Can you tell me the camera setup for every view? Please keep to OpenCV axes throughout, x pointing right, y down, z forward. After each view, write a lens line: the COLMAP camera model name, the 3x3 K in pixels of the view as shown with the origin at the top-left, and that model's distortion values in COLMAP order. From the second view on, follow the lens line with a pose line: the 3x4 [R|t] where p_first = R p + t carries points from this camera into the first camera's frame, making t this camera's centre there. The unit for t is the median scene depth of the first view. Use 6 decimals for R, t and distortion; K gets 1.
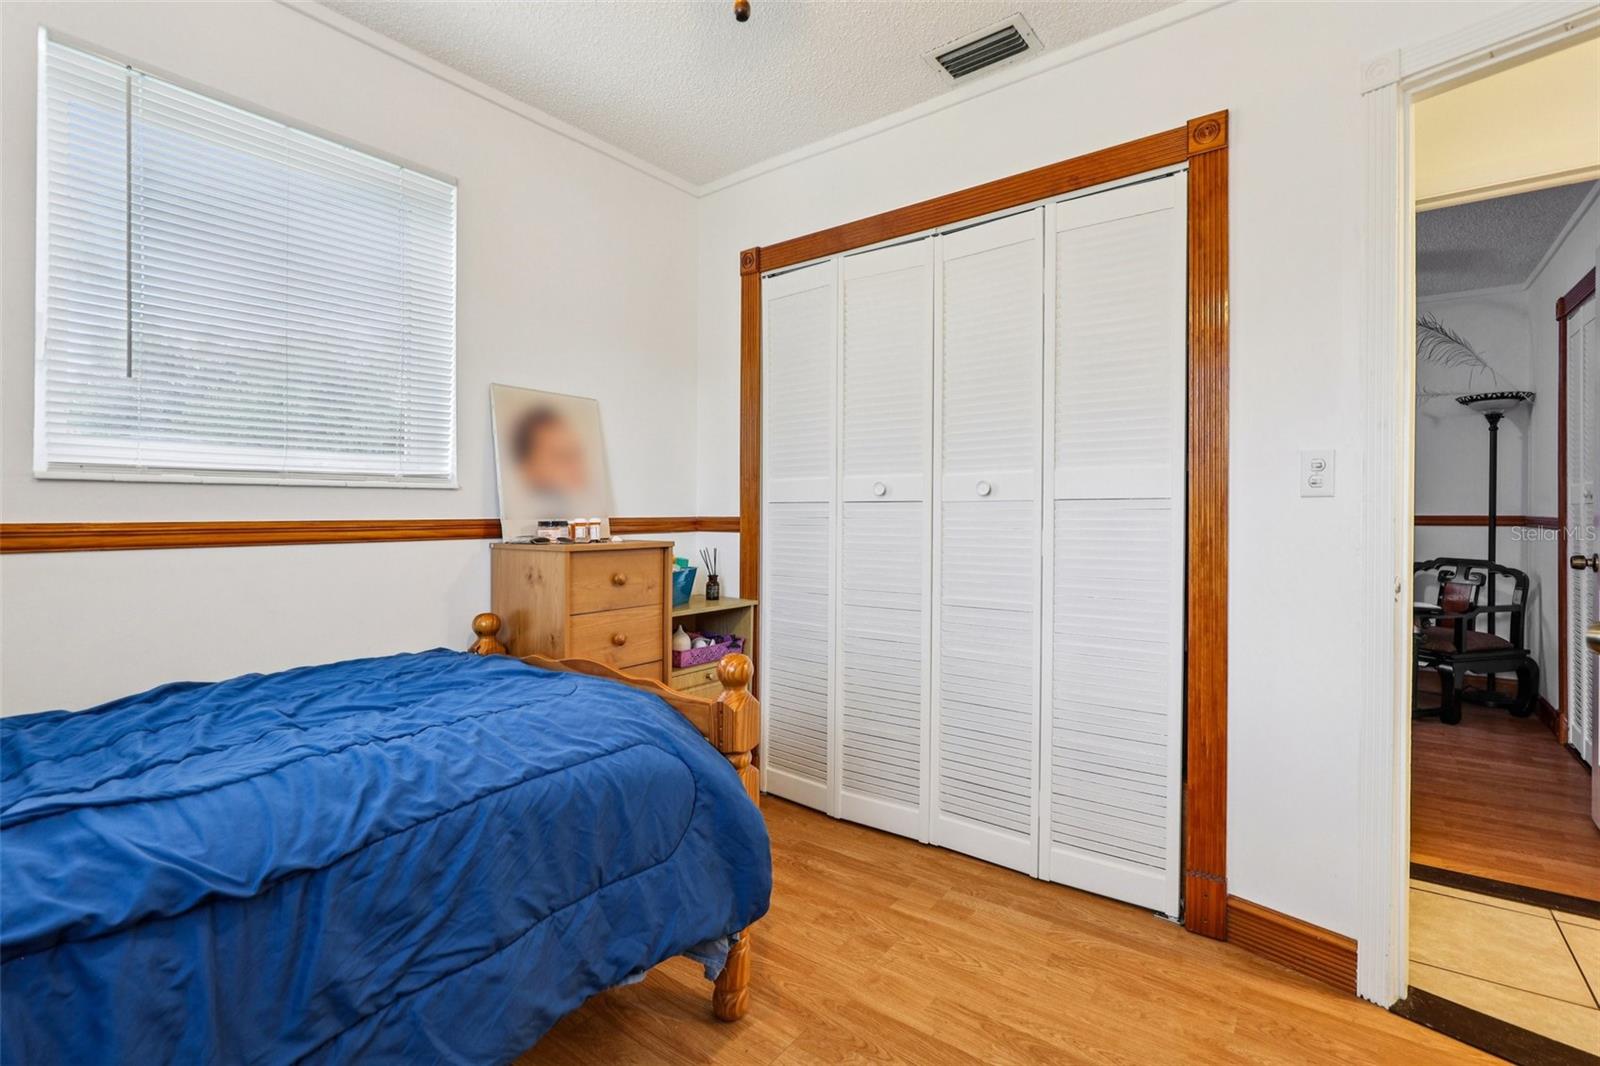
lens RADIAL K [[732.8, 0, 805.7], [0, 732.8, 522.2], [0, 0, 1]] dist [-0.006032, -0.001194]
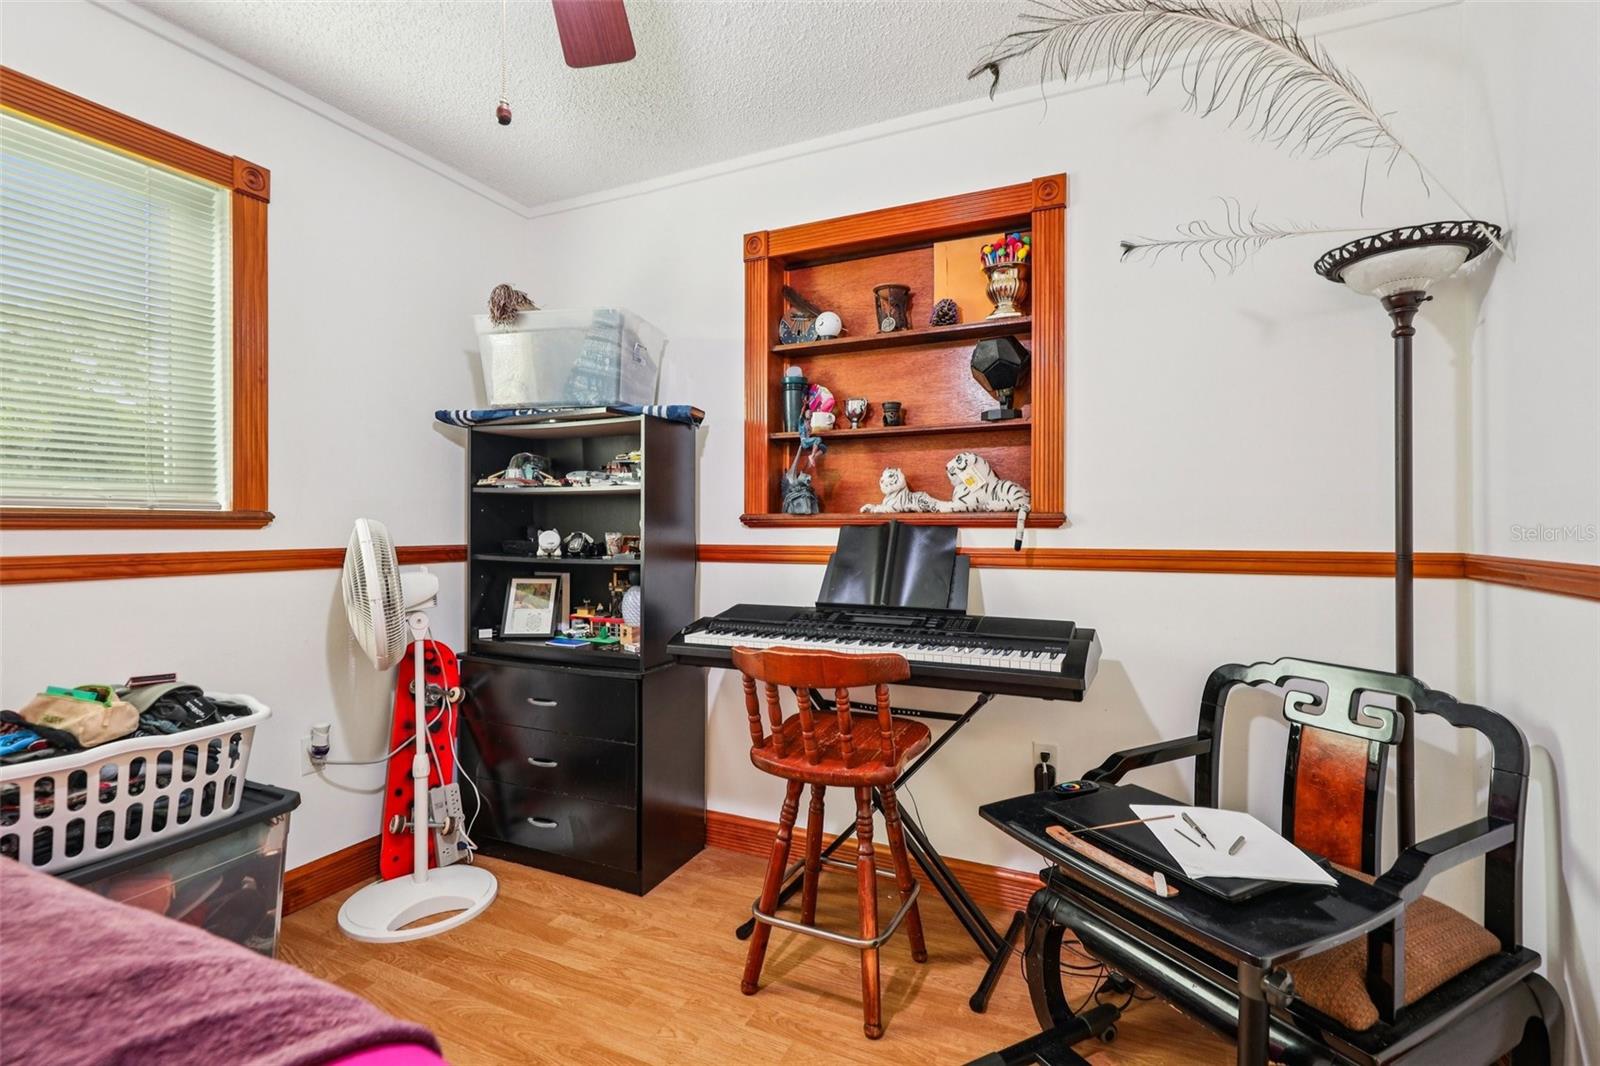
lens RADIAL K [[732.8, 0, 800.6], [0, 732.8, 533.7], [0, 0, 1]] dist [-0.006032, -0.001194]
pose [[0.976809, 0.001607, 0.214105, 0.315601], [-0.000113, 0.999976, -0.006989, -0.009546], [-0.214111, 0.006803, 0.976786, 0.398805]]
